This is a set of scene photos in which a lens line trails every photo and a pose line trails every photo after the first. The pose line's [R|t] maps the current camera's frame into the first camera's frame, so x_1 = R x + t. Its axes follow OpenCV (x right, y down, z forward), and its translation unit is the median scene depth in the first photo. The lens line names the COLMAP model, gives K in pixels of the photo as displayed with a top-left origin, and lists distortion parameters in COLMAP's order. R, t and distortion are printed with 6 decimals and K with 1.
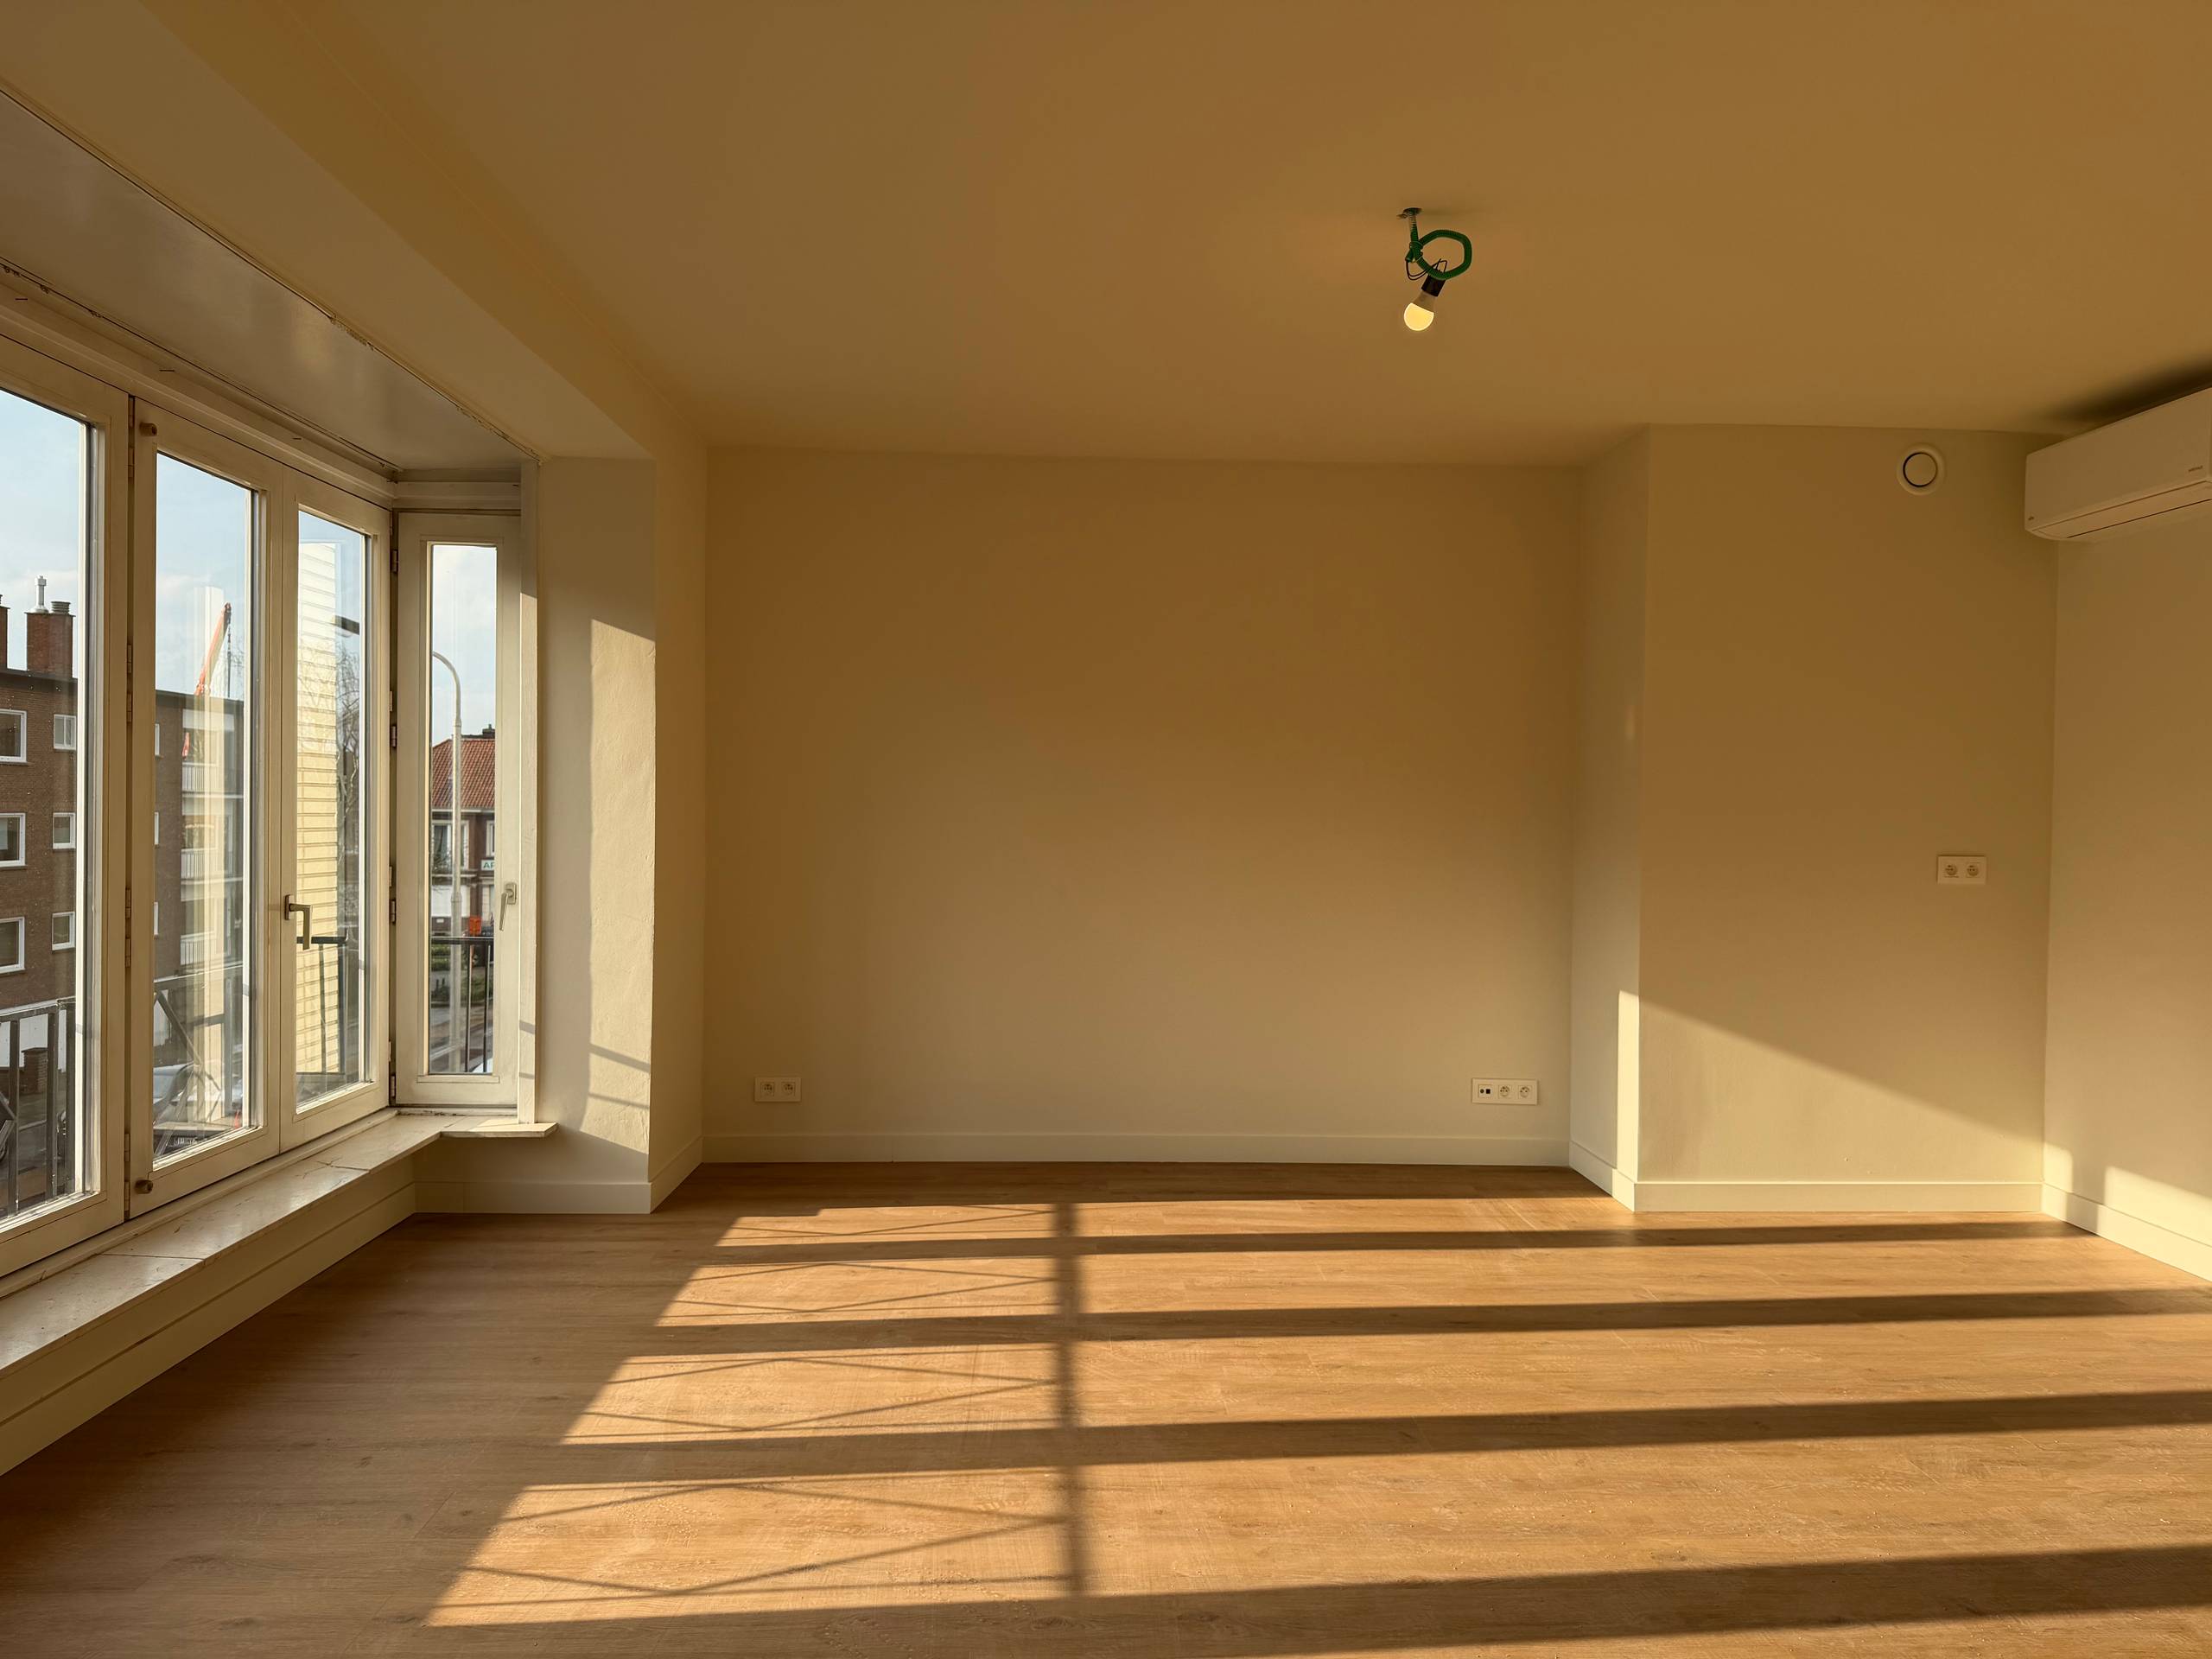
lens RADIAL K [[1644.9, 0, 1047.8], [0, 1644.9, 760.6], [0, 0, 1]] dist [0.078124, -0.086852]
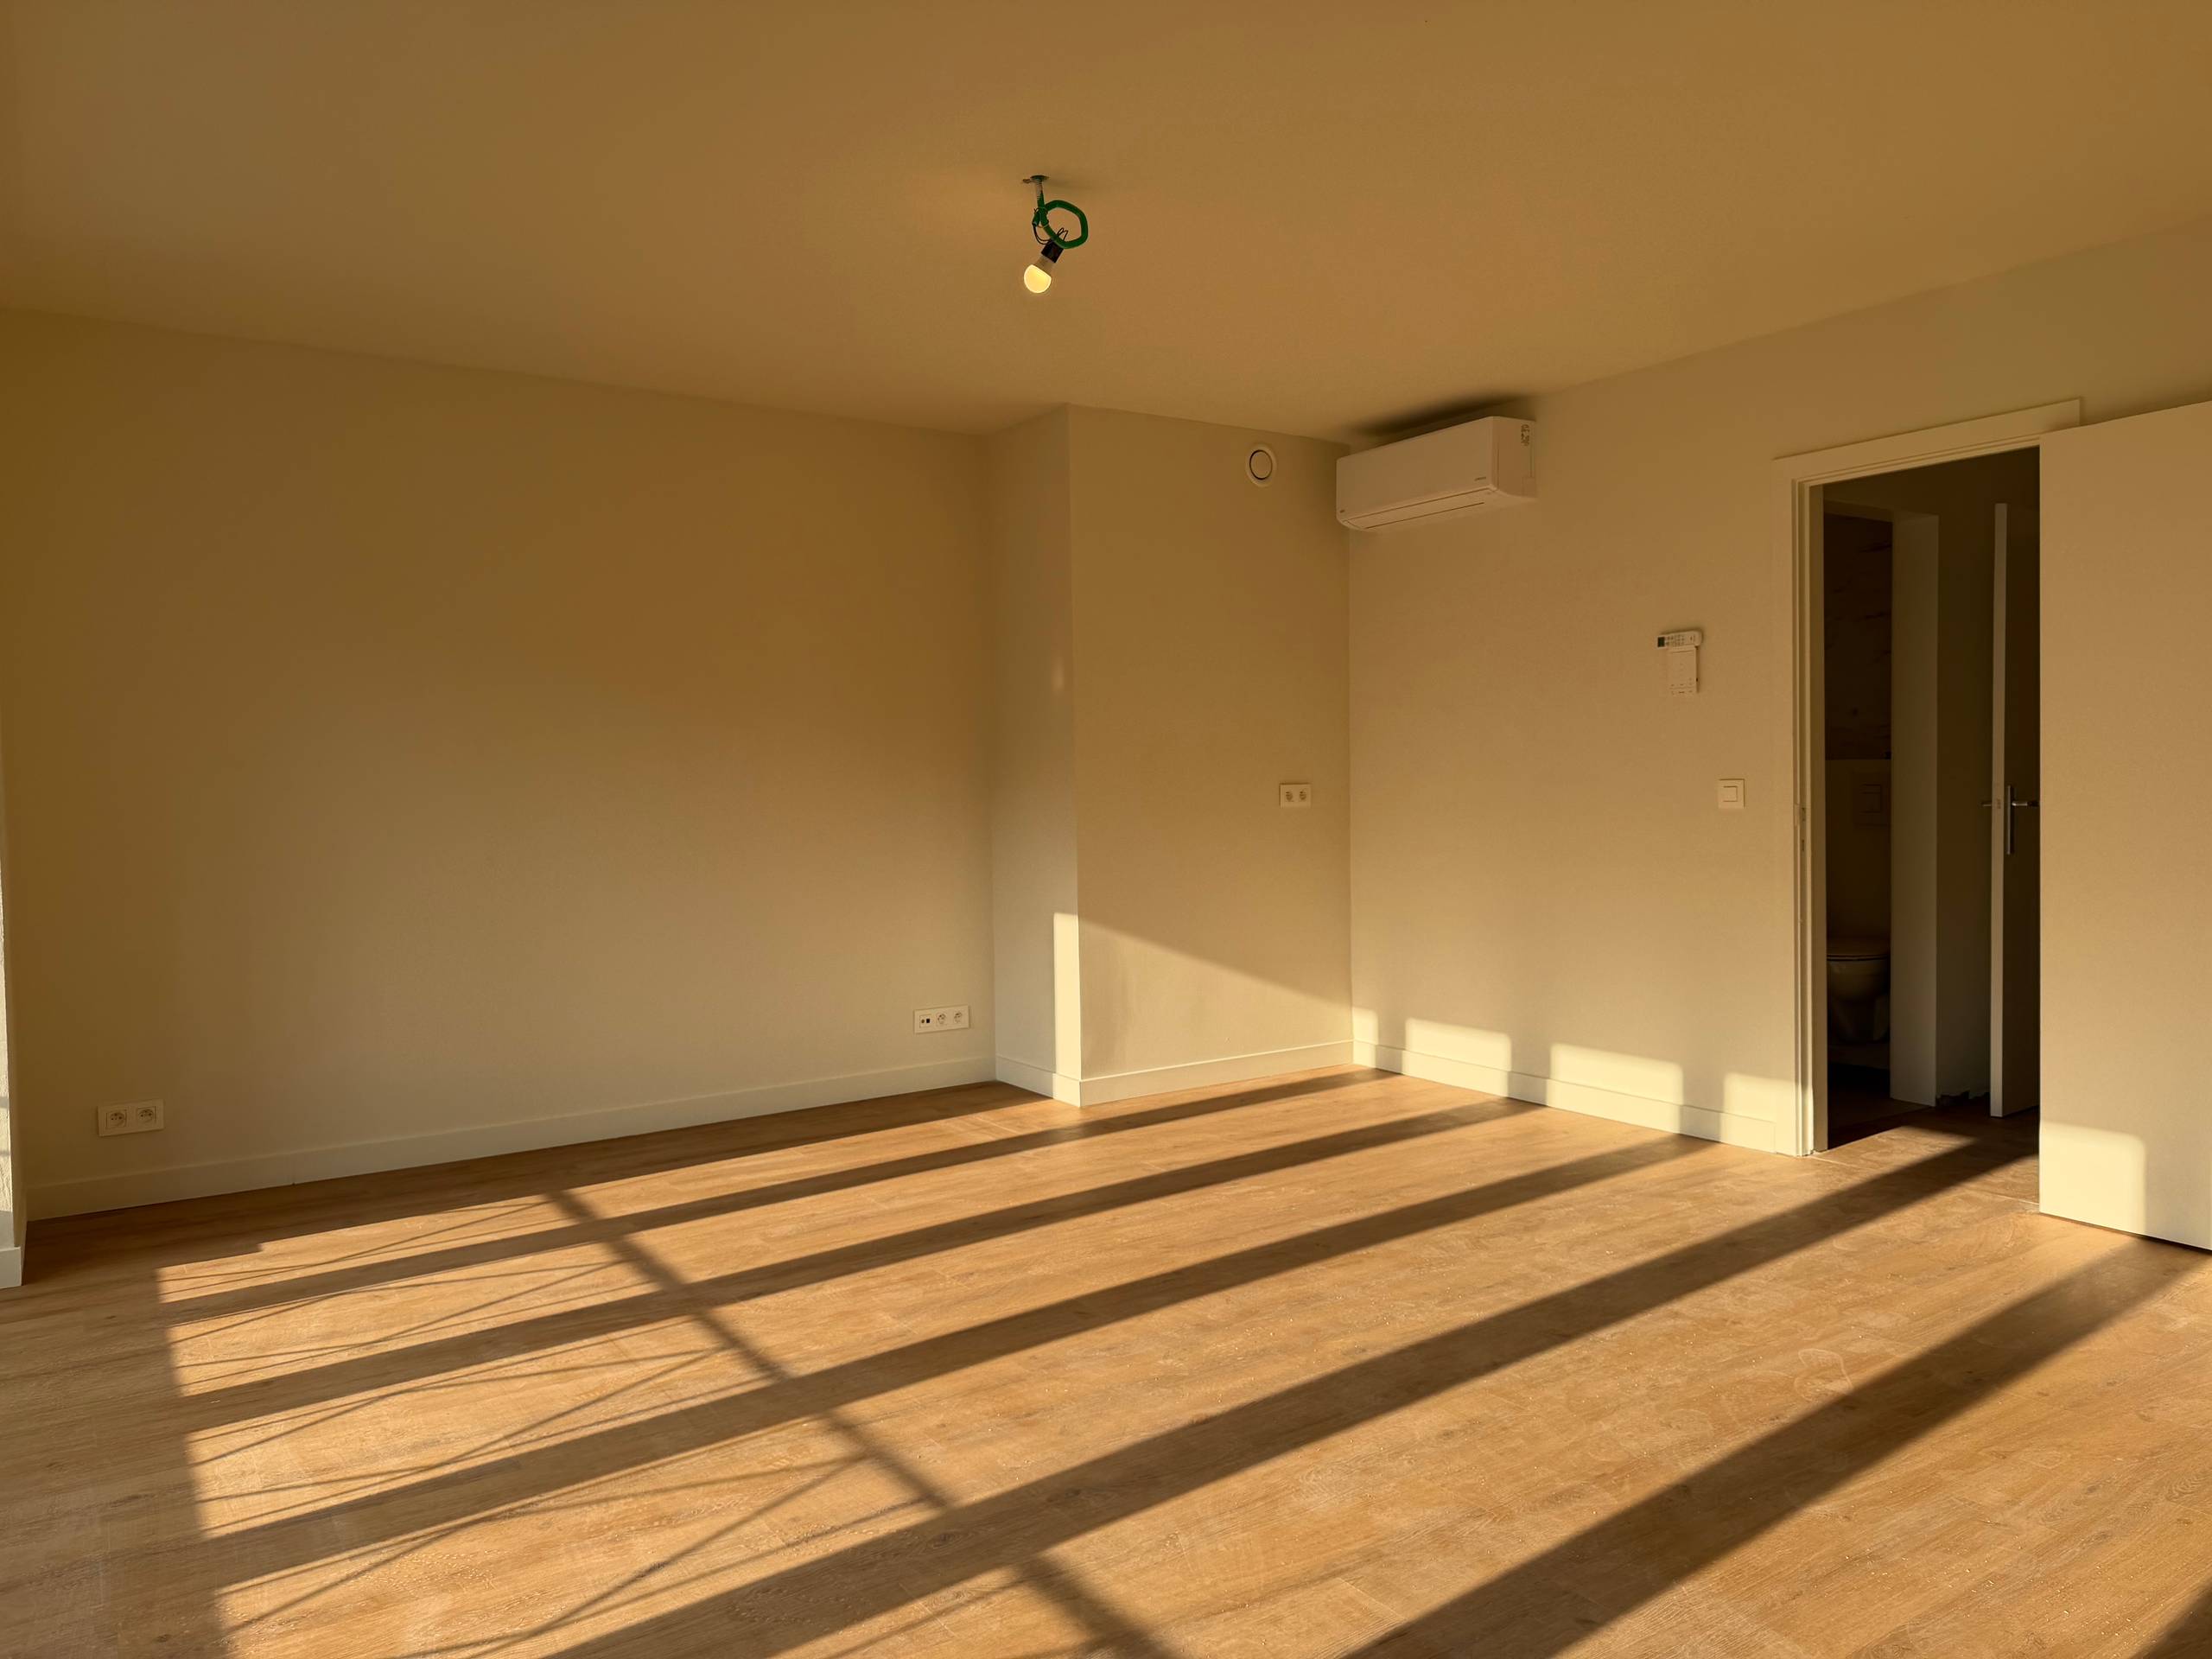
lens RADIAL K [[1644.9, 0, 1132.9], [0, 1644.9, 771.6], [0, 0, 1]] dist [0.078124, -0.086852]
pose [[0.838004, -0.025420, 0.545072, -0.289602], [0.012165, 0.999536, 0.027911, 0.017419], [-0.545529, -0.016758, 0.837925, 0.067510]]
